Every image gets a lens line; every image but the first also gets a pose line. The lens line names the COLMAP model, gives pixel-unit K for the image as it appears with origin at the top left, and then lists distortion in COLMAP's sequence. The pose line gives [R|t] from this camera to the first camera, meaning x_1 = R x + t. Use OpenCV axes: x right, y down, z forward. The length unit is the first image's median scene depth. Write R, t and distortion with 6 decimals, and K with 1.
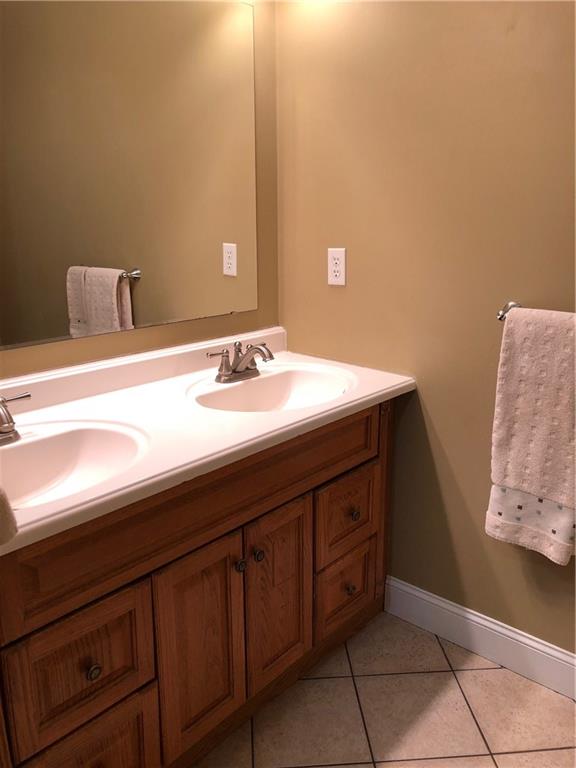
lens RADIAL K [[622.2, 0, 289.5], [0, 622.2, 376.0], [0, 0, 1]] dist [0.010667, 0.001036]
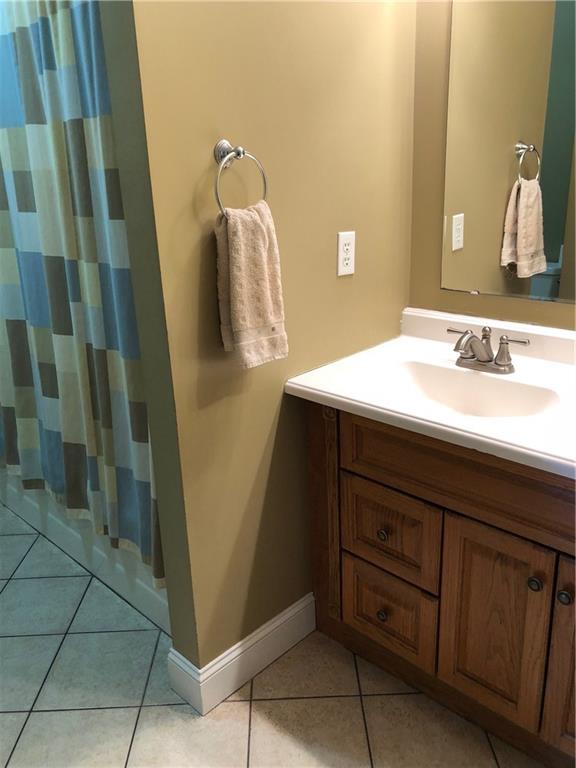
lens RADIAL K [[622.2, 0, 289.5], [0, 622.2, 376.0], [0, 0, 1]] dist [0.010667, 0.001036]
pose [[-0.068242, 0.315586, -0.946440, 0.787708], [-0.199493, 0.925176, 0.322880, -0.213970], [0.977520, 0.210842, -0.000179, 0.673066]]
